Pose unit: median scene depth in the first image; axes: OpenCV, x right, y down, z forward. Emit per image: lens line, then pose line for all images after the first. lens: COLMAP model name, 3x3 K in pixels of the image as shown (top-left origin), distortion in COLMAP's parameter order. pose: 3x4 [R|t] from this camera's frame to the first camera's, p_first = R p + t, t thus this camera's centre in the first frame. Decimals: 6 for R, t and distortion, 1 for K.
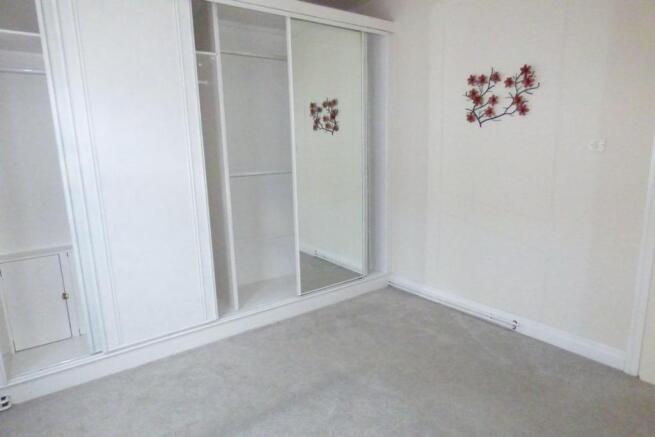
lens RADIAL K [[397.8, 0, 327.5], [0, 397.8, 218.5], [0, 0, 1]] dist [-0.002940, -0.000489]
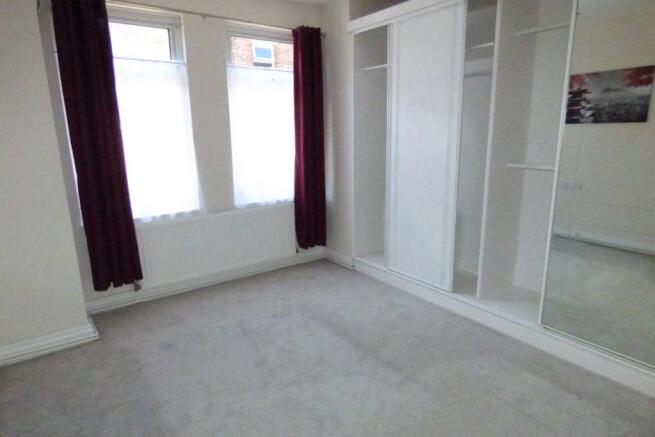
lens RADIAL K [[397.8, 0, 327.5], [0, 397.8, 218.5], [0, 0, 1]] dist [-0.002940, -0.000489]
pose [[-0.015215, 0.227849, -0.973578, 0.806352], [-0.196891, 0.953944, 0.226331, -0.133080], [0.980307, 0.195132, 0.030347, 0.617447]]
